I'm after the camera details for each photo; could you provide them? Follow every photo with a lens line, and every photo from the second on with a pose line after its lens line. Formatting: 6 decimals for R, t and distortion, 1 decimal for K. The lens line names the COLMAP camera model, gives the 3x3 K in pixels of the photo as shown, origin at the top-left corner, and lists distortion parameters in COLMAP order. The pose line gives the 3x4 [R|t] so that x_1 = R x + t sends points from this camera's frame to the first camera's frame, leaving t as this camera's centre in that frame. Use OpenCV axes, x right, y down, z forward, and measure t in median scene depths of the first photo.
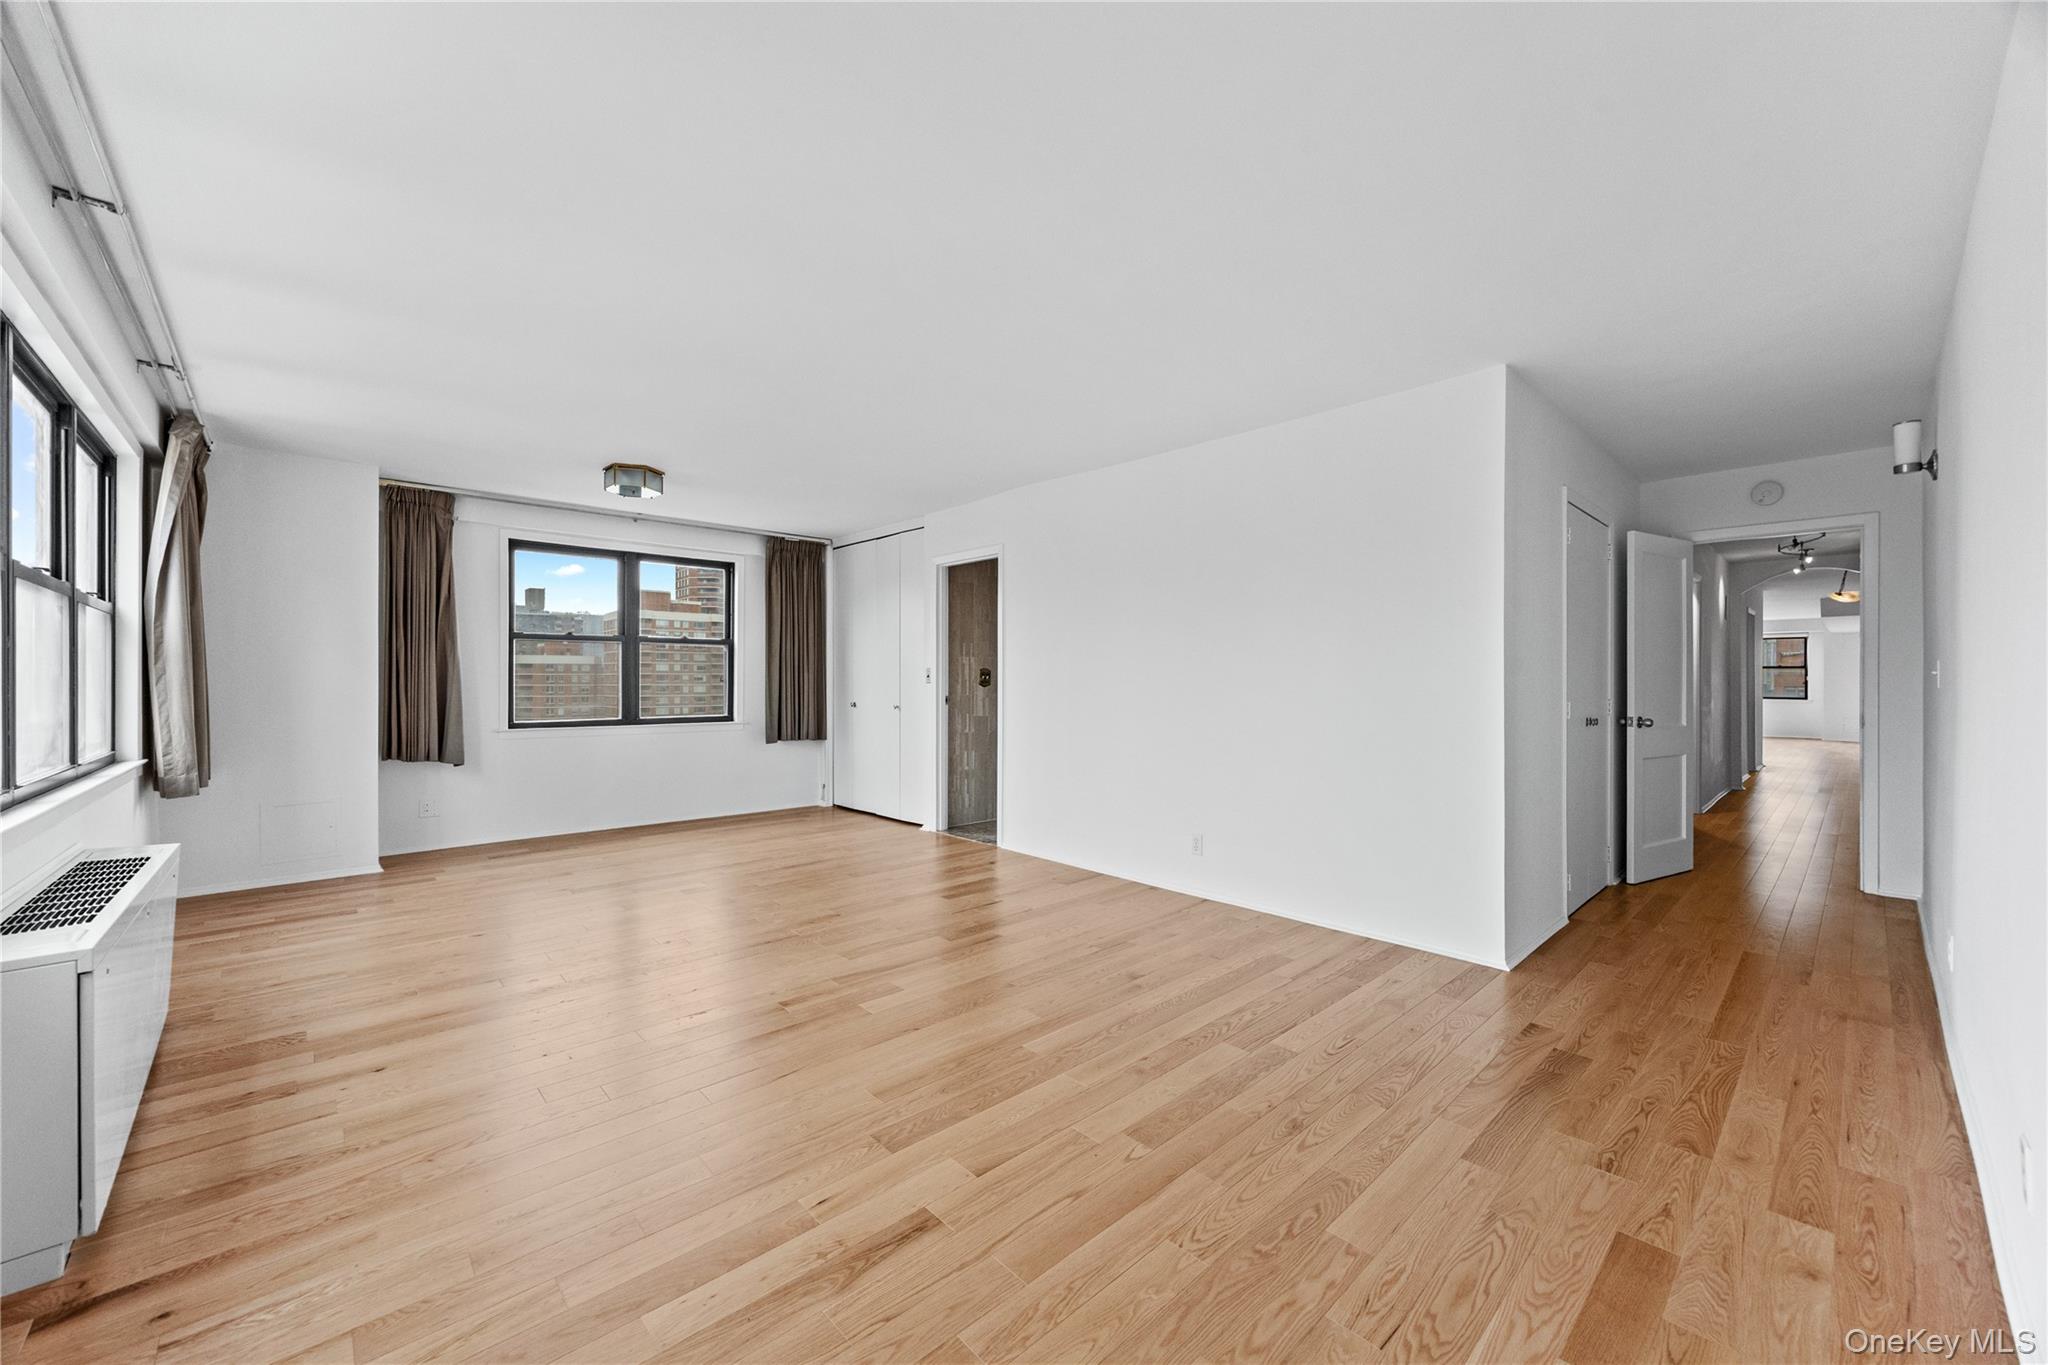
lens RADIAL K [[789.8, 0, 1006.5], [0, 789.8, 681.0], [0, 0, 1]] dist [0.002421, 0.000215]
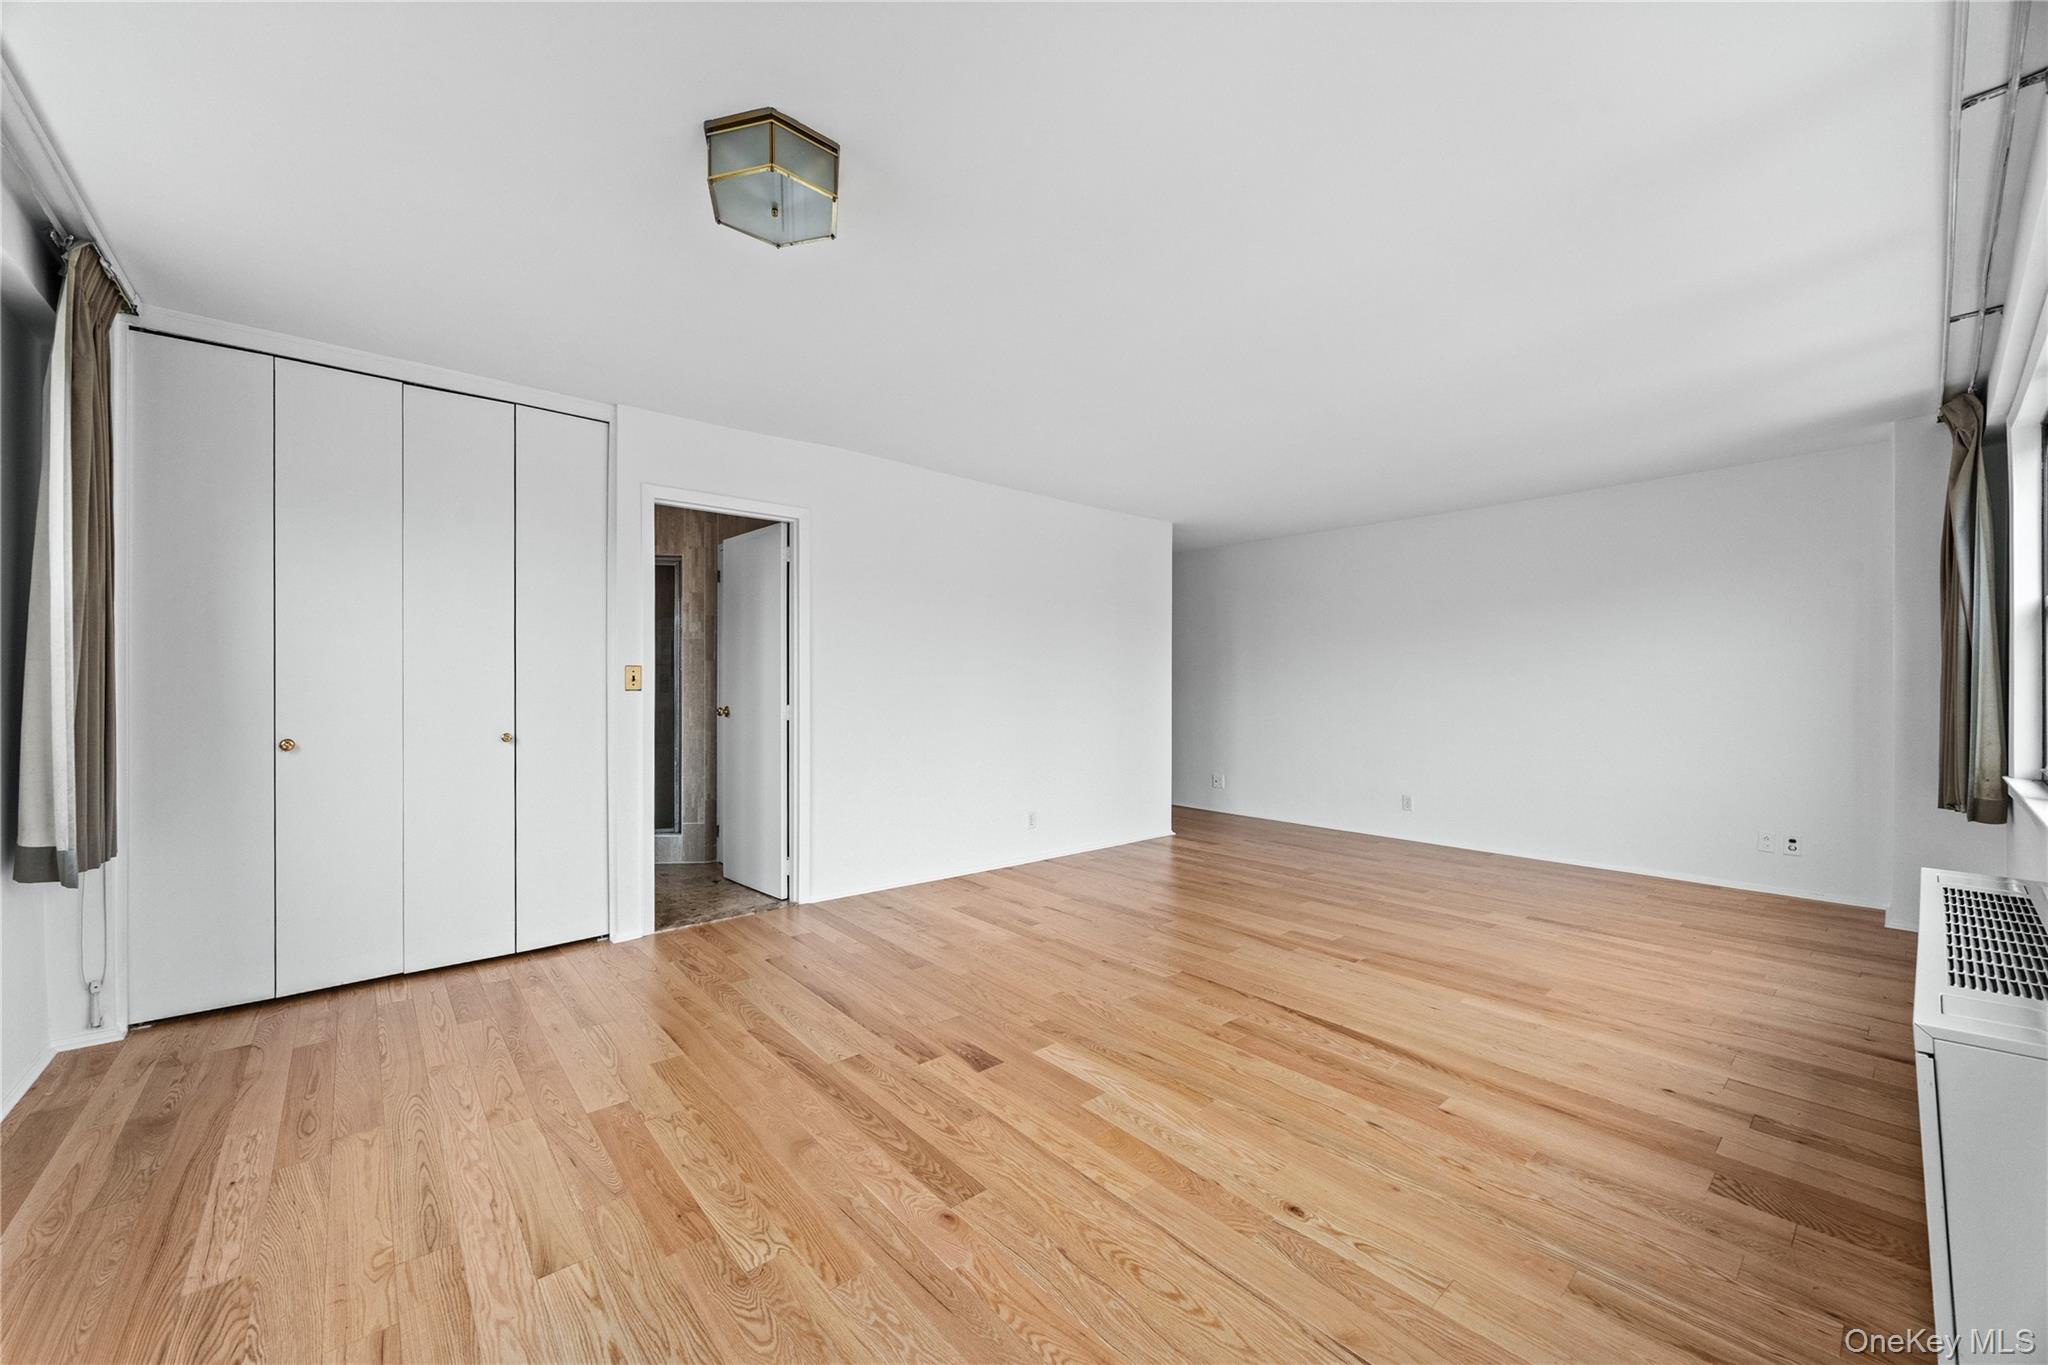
lens RADIAL K [[778.8, 0, 1040.2], [0, 778.8, 693.3], [0, 0, 1]] dist [0.000293, -0.000075]
pose [[0.010918, -0.007984, 0.999909, -1.149968], [-0.000449, 0.999968, 0.007989, -0.001151], [-0.999940, -0.000536, 0.010914, 1.155402]]
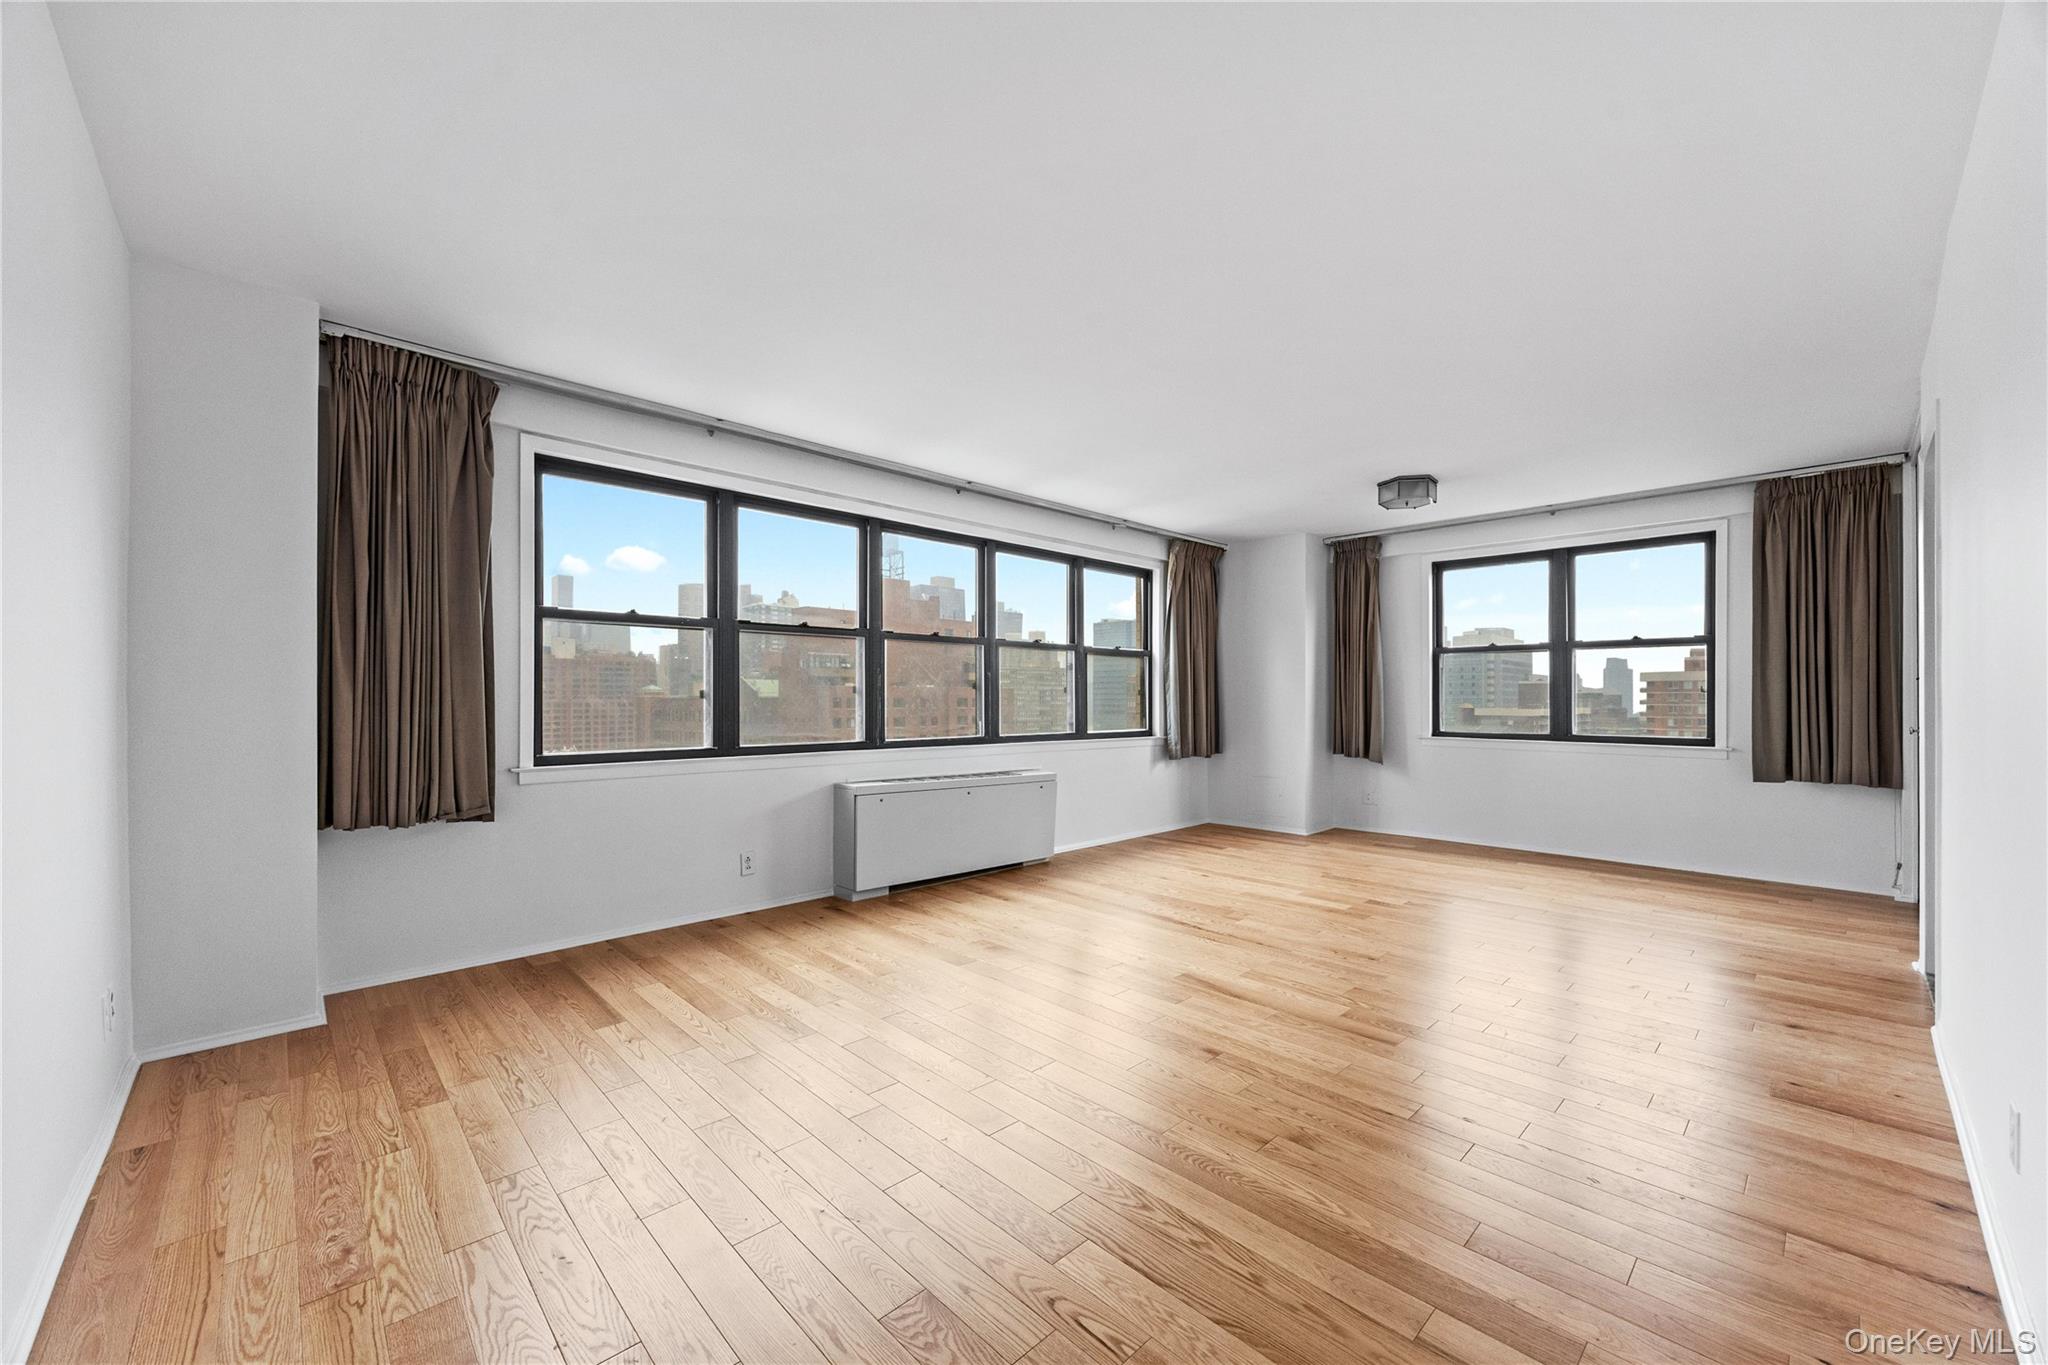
lens RADIAL K [[778.8, 0, 1040.2], [0, 778.8, 693.3], [0, 0, 1]] dist [0.000293, -0.000075]
pose [[0.038773, -0.008740, -0.999210, 0.676074], [-0.002556, 0.999958, -0.008845, 0.018090], [0.999245, 0.002897, 0.038749, 0.660684]]
